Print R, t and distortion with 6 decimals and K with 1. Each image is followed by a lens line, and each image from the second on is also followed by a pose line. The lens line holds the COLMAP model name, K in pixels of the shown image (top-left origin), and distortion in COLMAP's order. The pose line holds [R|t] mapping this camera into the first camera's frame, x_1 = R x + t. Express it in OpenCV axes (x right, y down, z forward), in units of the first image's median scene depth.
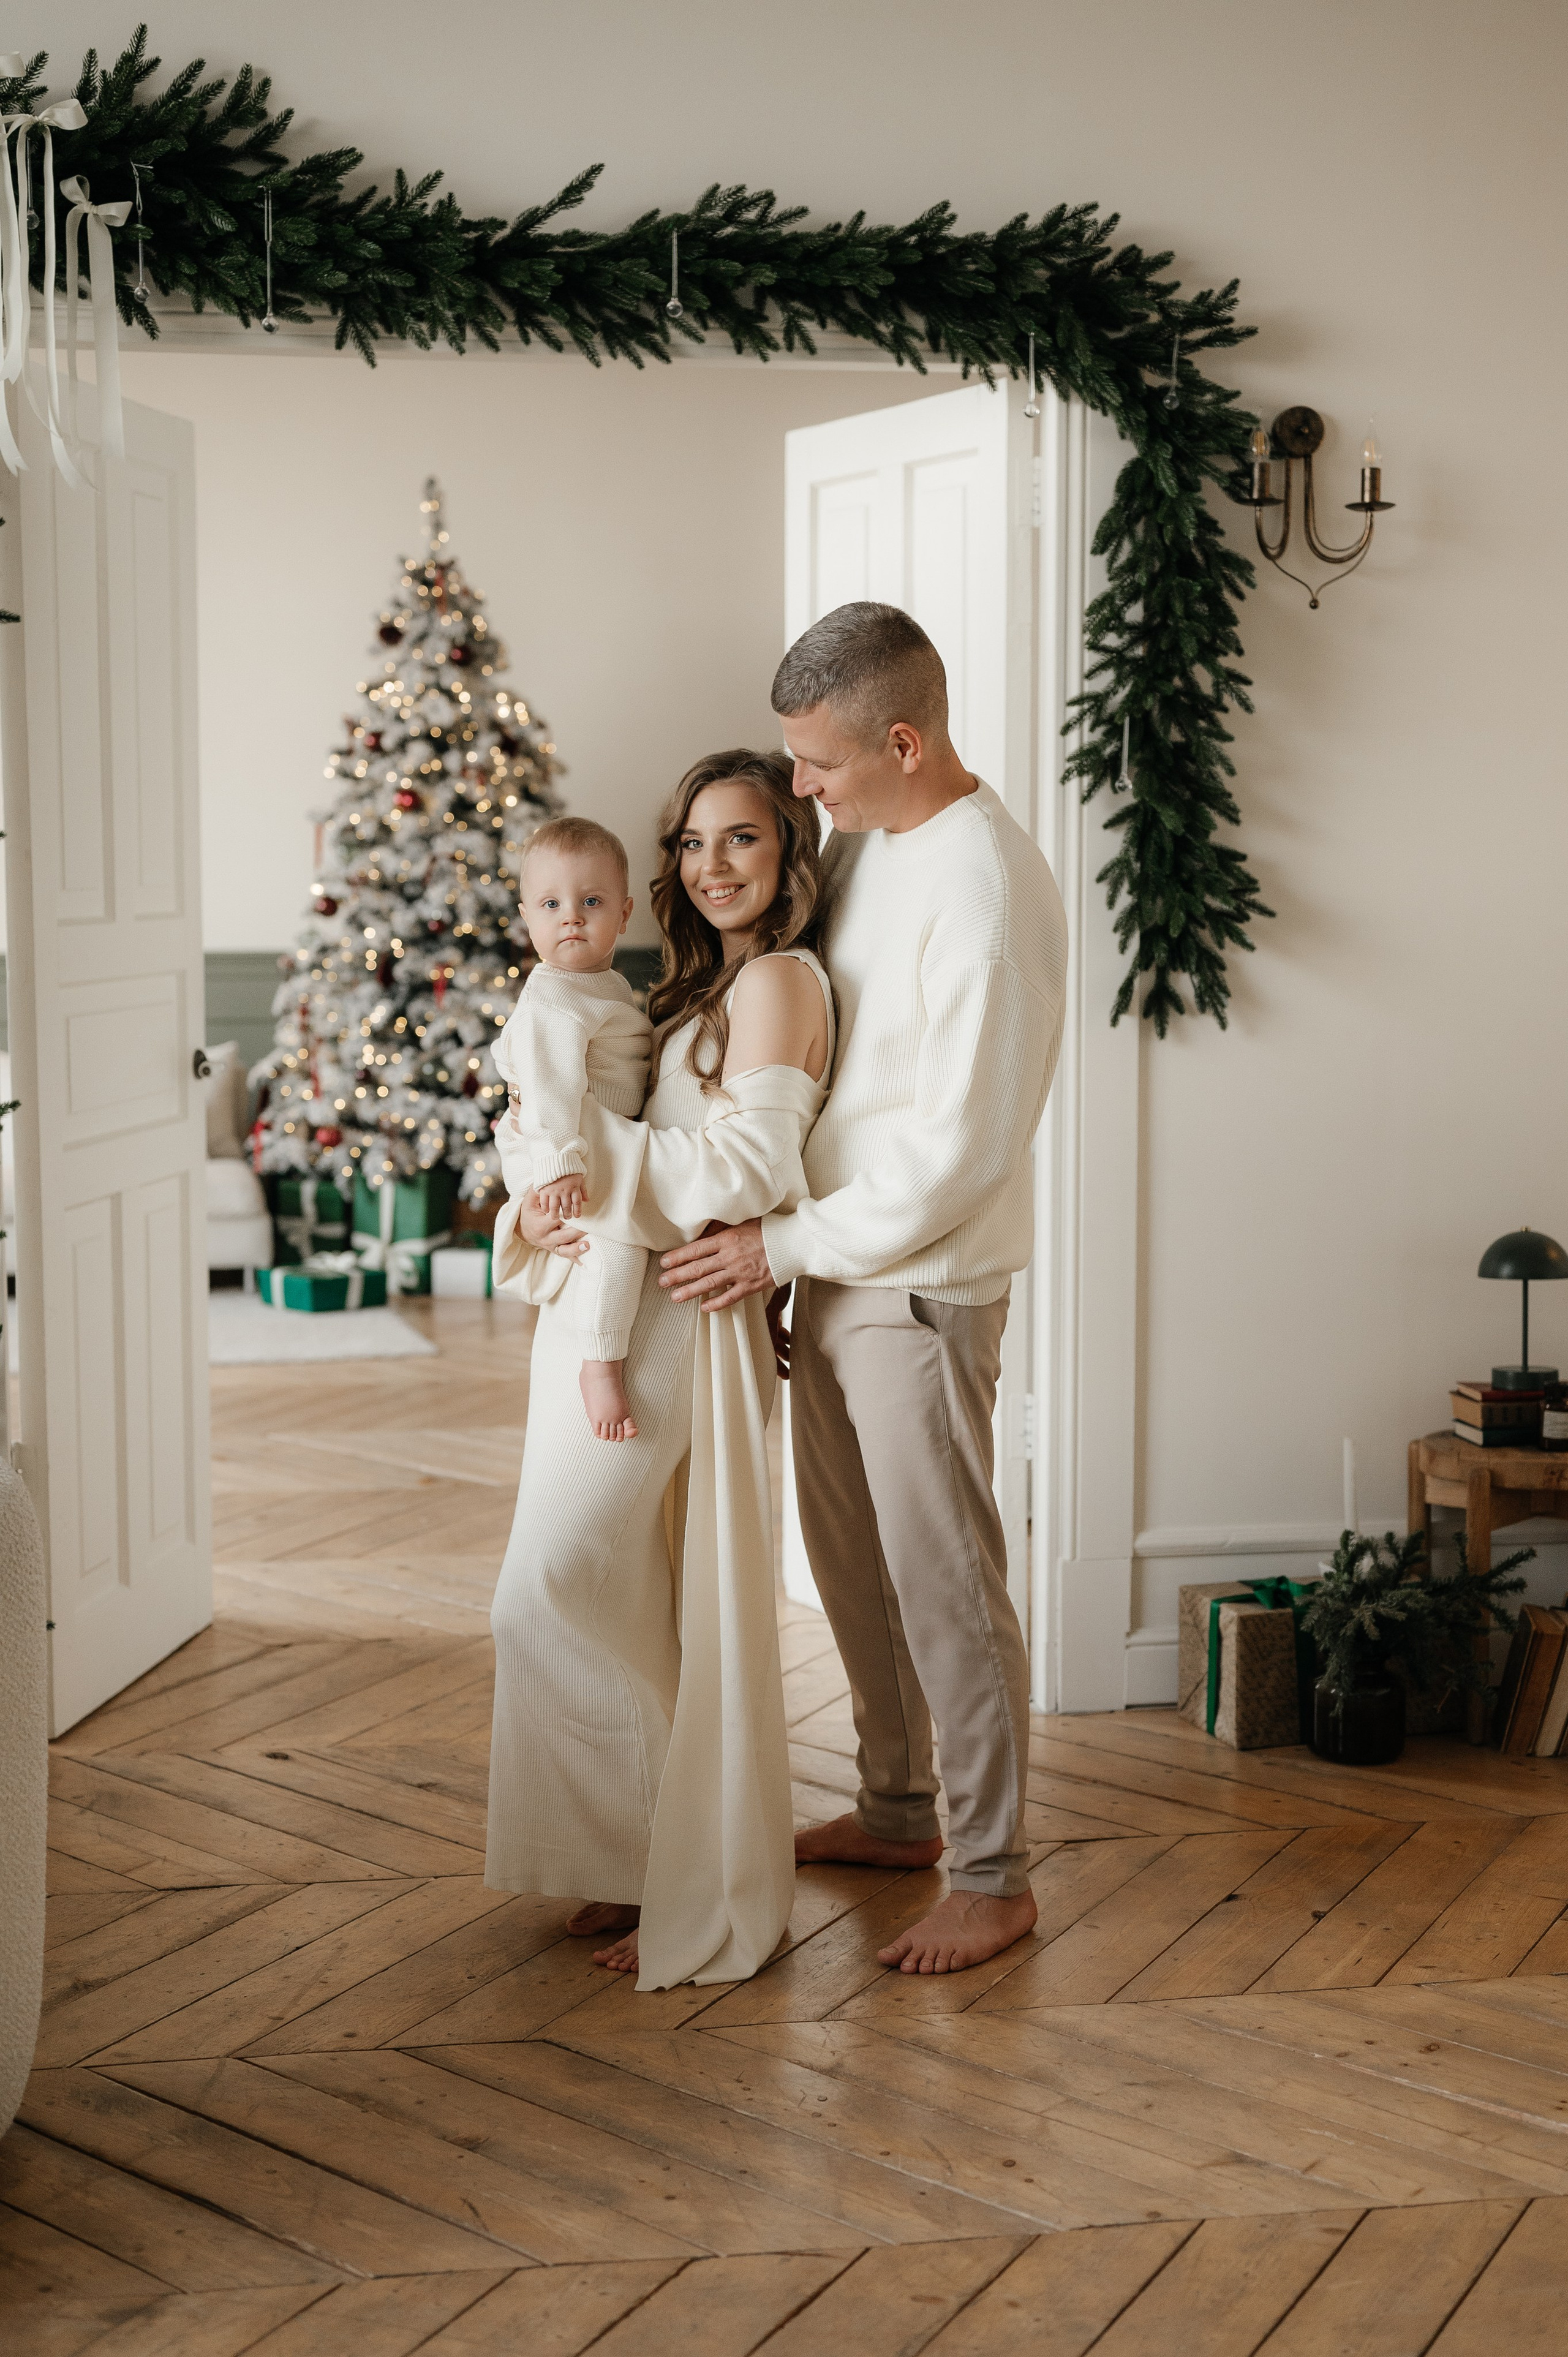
lens RADIAL K [[3435.9, 0, 763.0], [0, 3435.9, 1176.9], [0, 0, 1]] dist [0.014297, 0.000000]
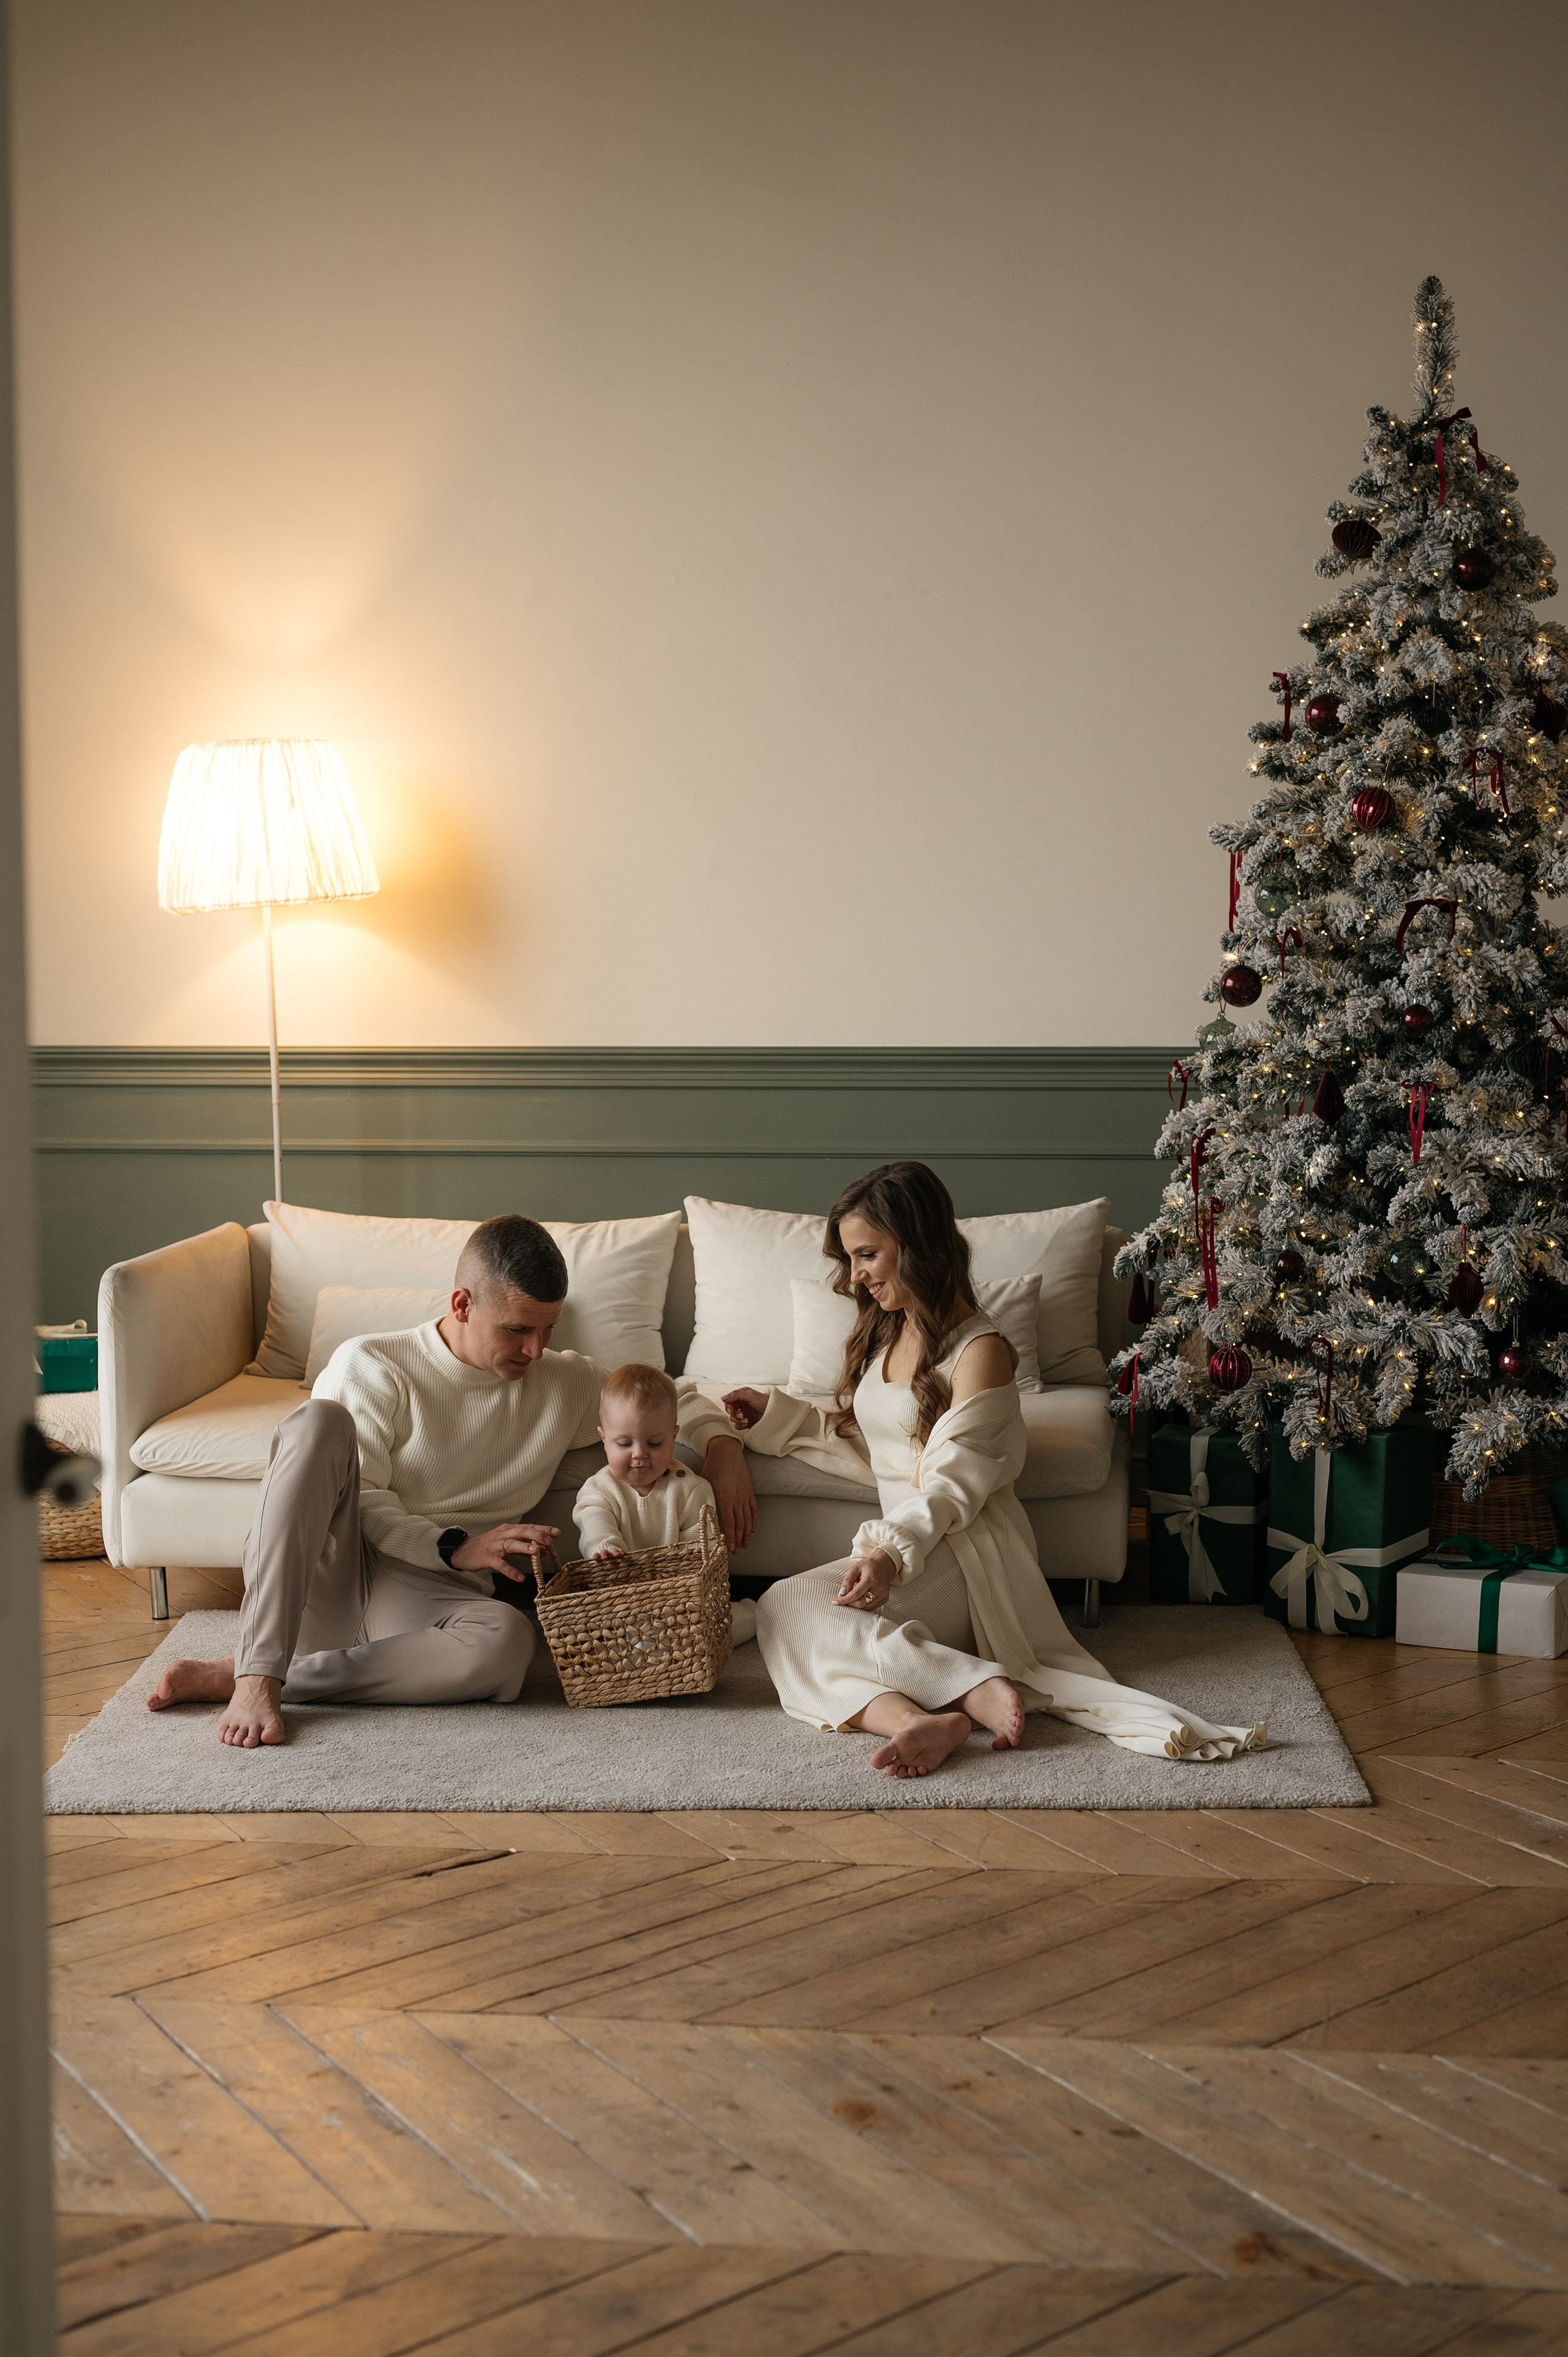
lens RADIAL K [[3435.9, 0, 842.6], [0, 3435.9, 1183.2], [0, 0, 1]] dist [0.014297, 0.000000]
pose [[0.956164, 0.022571, -0.291959, -0.028627], [-0.025298, 0.999664, -0.005567, -0.072754], [0.291736, 0.012709, 0.956415, 0.752455]]
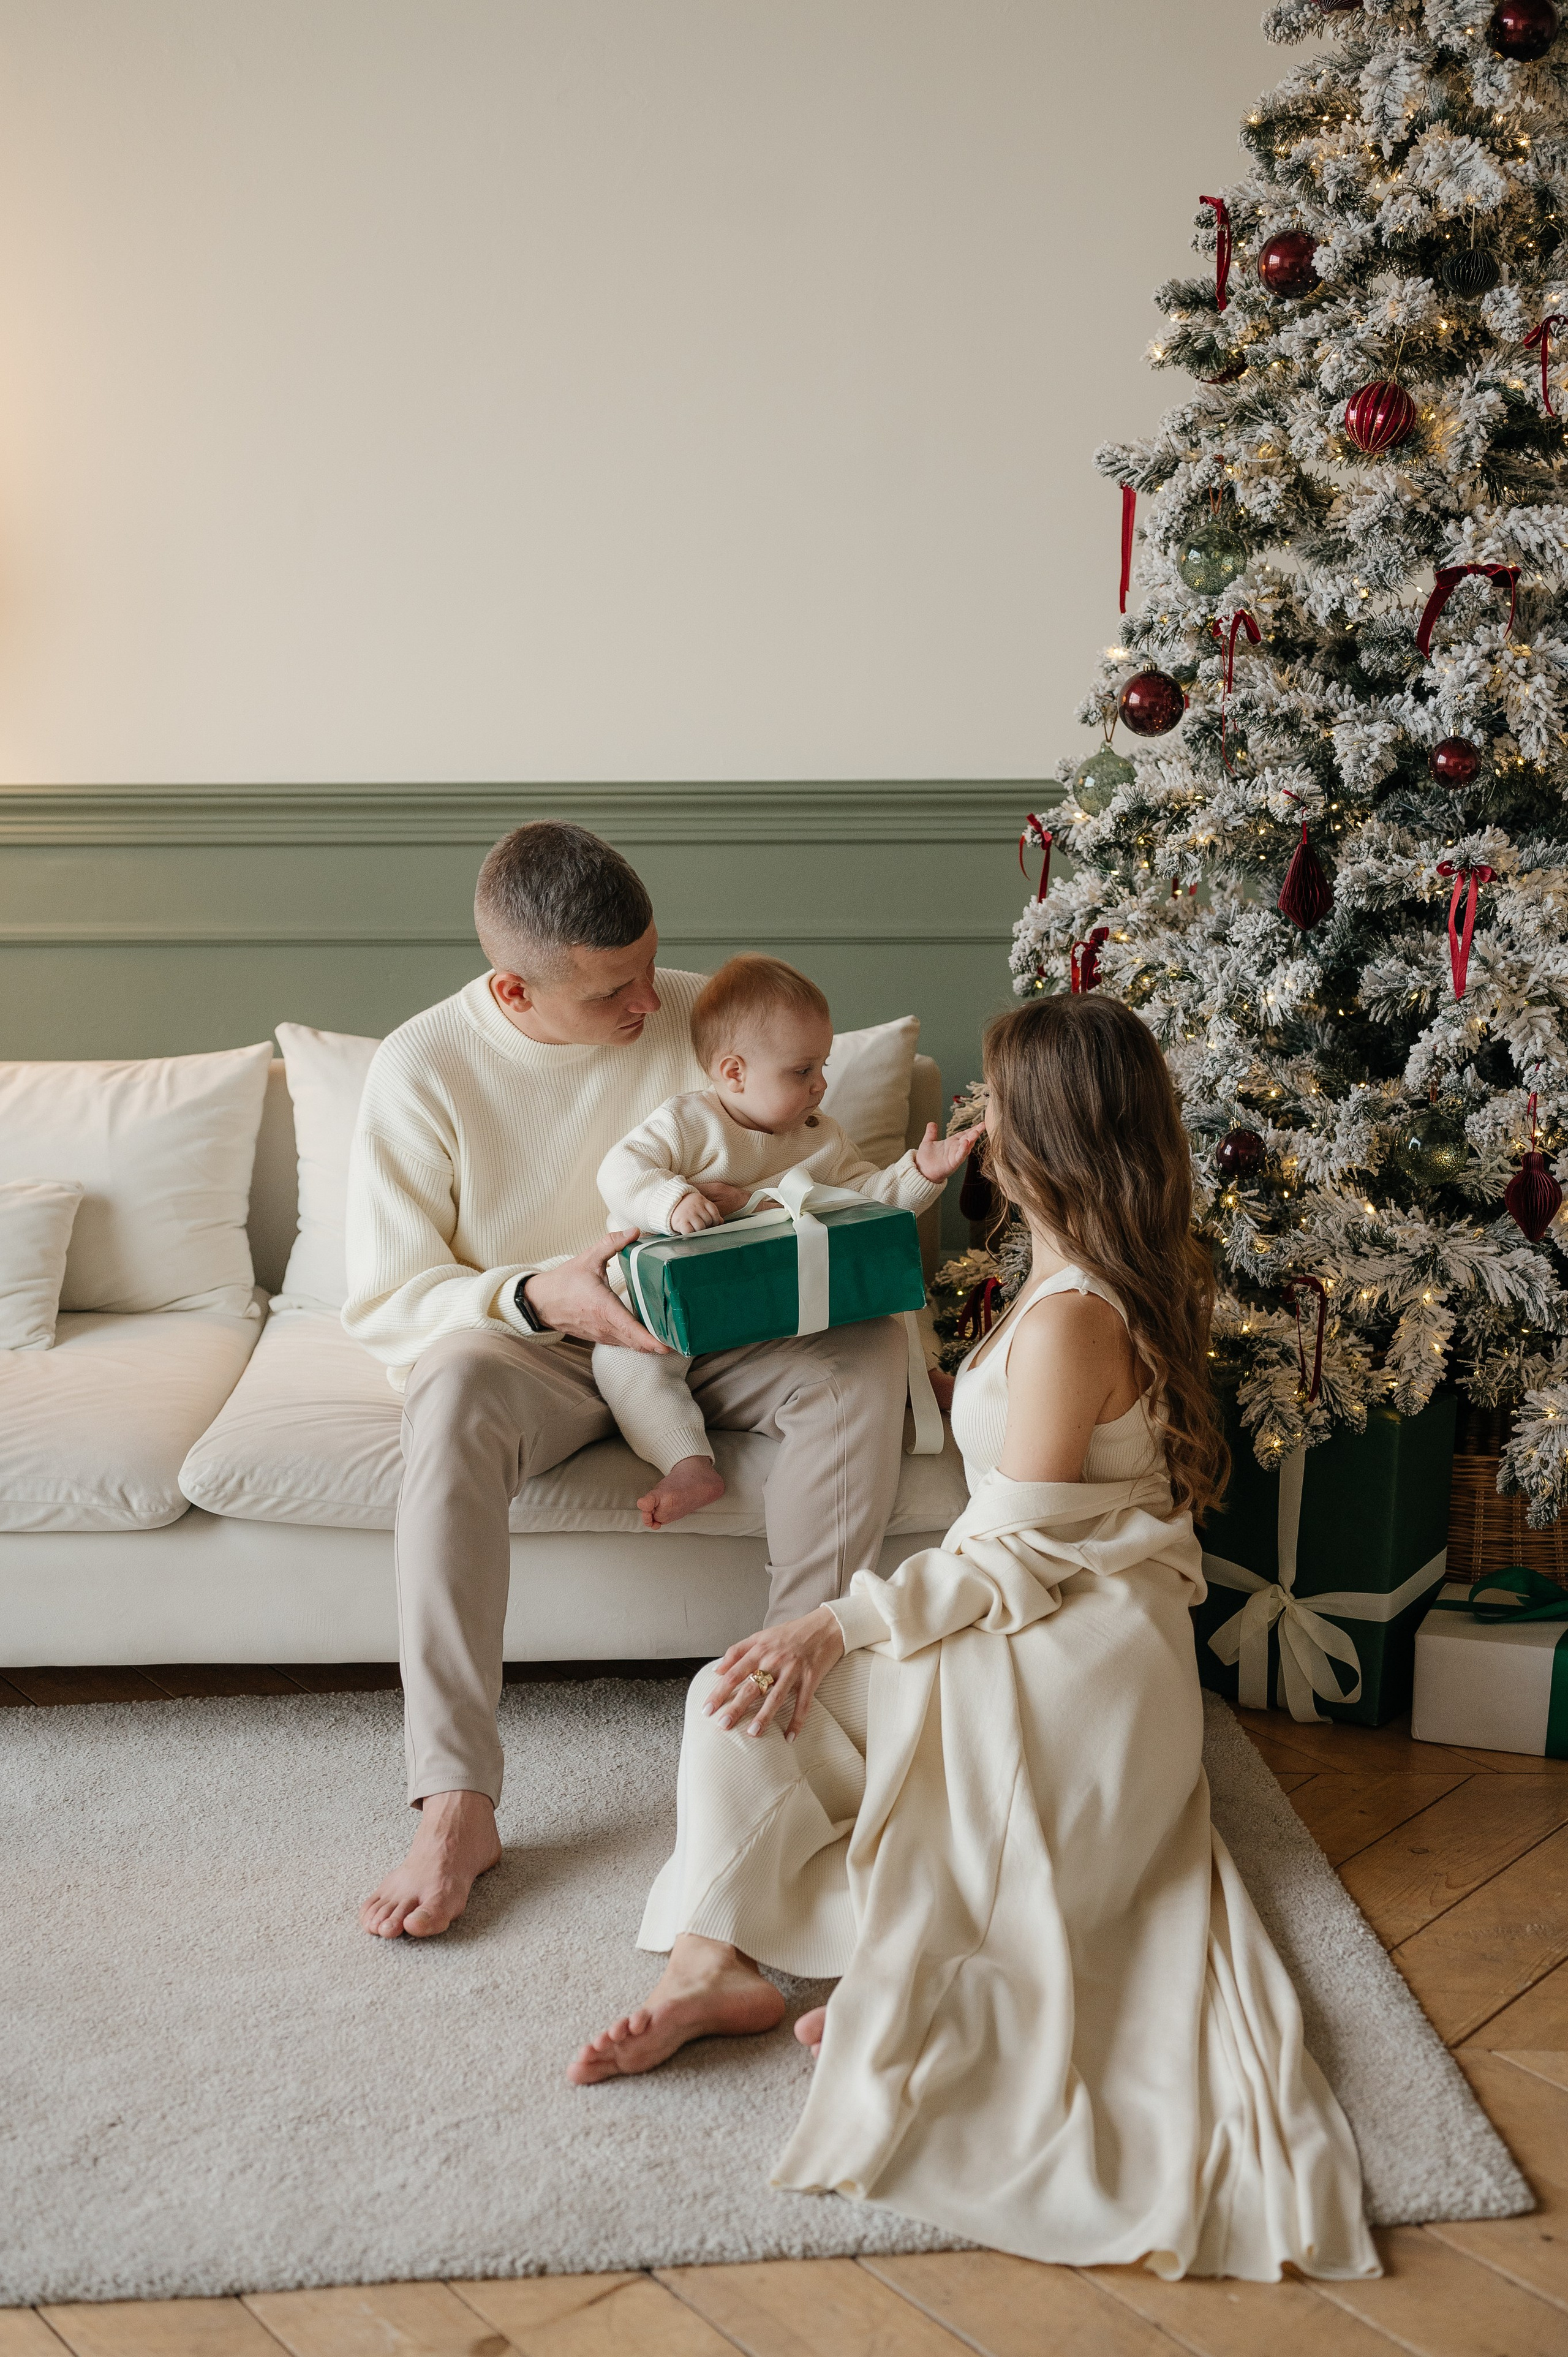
lens RADIAL K [[3327.8, 0, 780.9], [0, 3327.8, 1192.5], [0, 0, 1]] dist [-0.002735, 0.000000]
pose [[0.980877, 0.031611, -0.192045, -0.178916], [-0.011985, 0.994660, 0.102511, -0.117430], [0.194260, -0.098249, 0.976018, 1.182451]]
